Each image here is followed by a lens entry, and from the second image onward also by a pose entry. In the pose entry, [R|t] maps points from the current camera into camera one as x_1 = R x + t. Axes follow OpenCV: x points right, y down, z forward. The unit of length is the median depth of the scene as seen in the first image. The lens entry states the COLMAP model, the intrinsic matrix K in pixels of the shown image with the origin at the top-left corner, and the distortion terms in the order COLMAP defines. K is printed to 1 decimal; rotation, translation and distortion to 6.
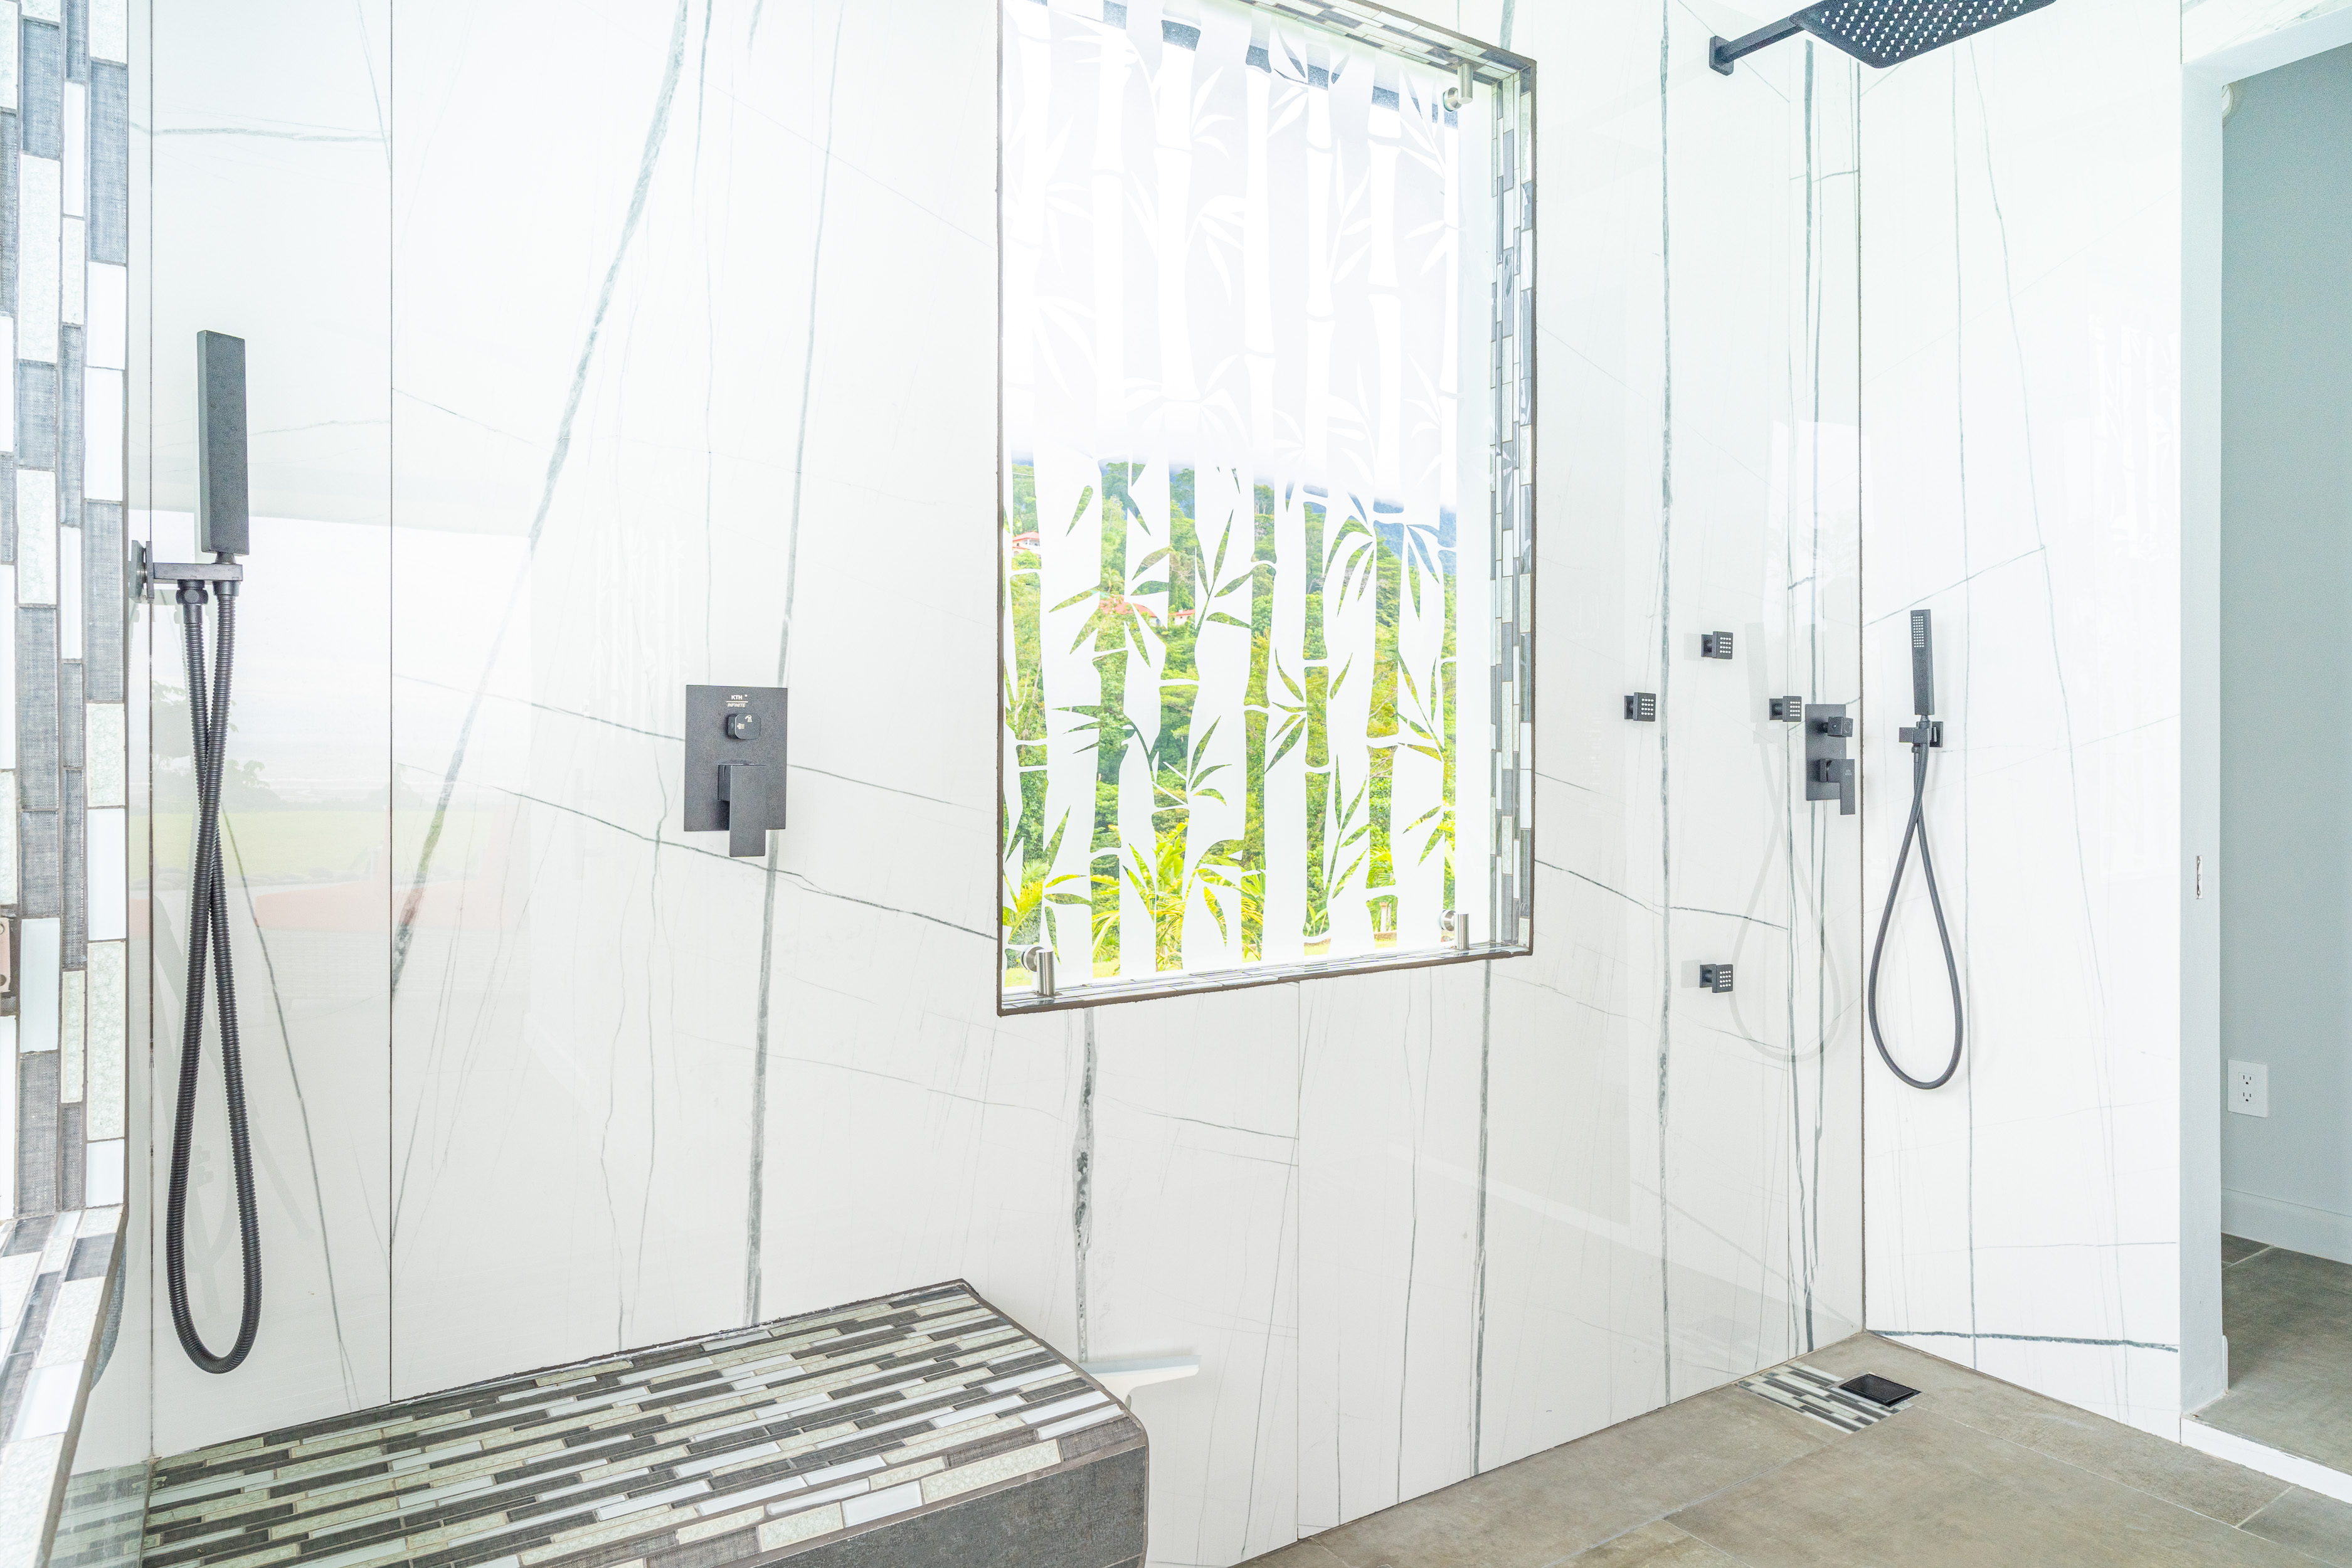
lens RADIAL K [[1457.4, 0, 1176.0], [0, 1457.4, 784.0], [0, 0, 1]] dist [-0.000752, 0.000039]
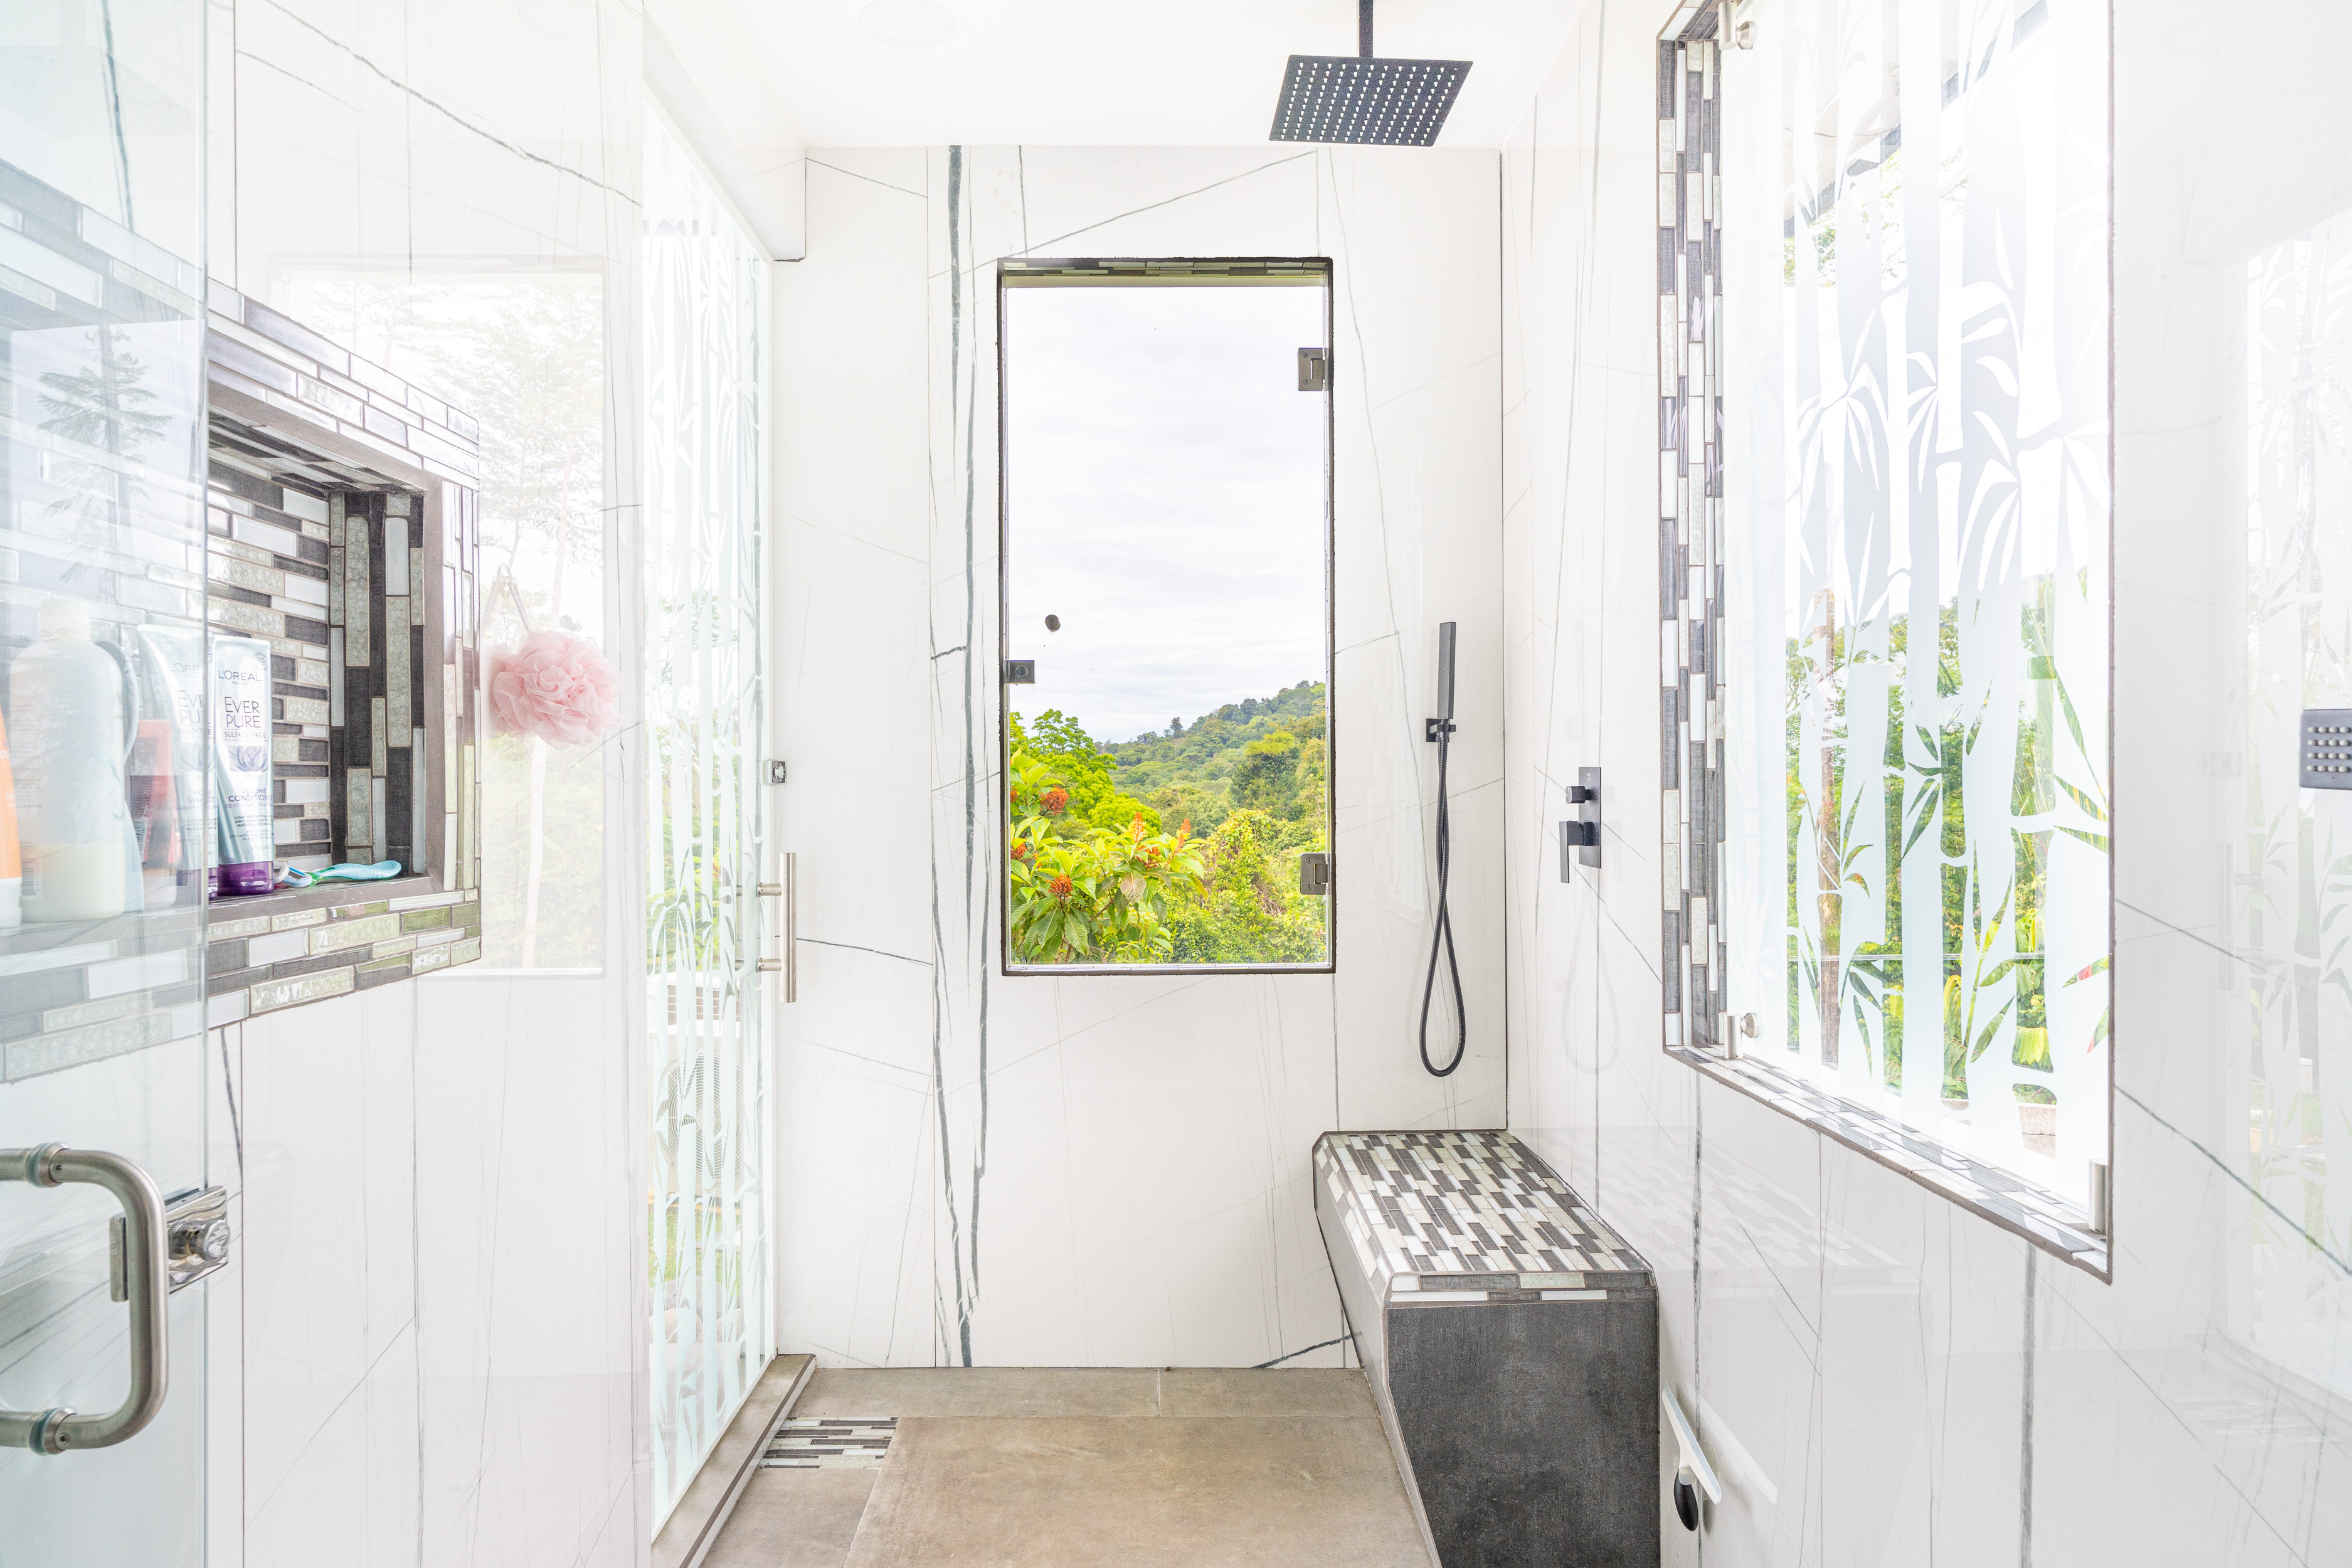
lens RADIAL K [[1457.4, 0, 1176.0], [0, 1457.4, 784.0], [0, 0, 1]] dist [-0.000752, 0.000039]
pose [[-0.525563, 0.002856, -0.850750, 1.162775], [-0.028315, 0.999382, 0.020846, -0.067009], [0.850284, 0.035045, -0.525157, 1.420037]]
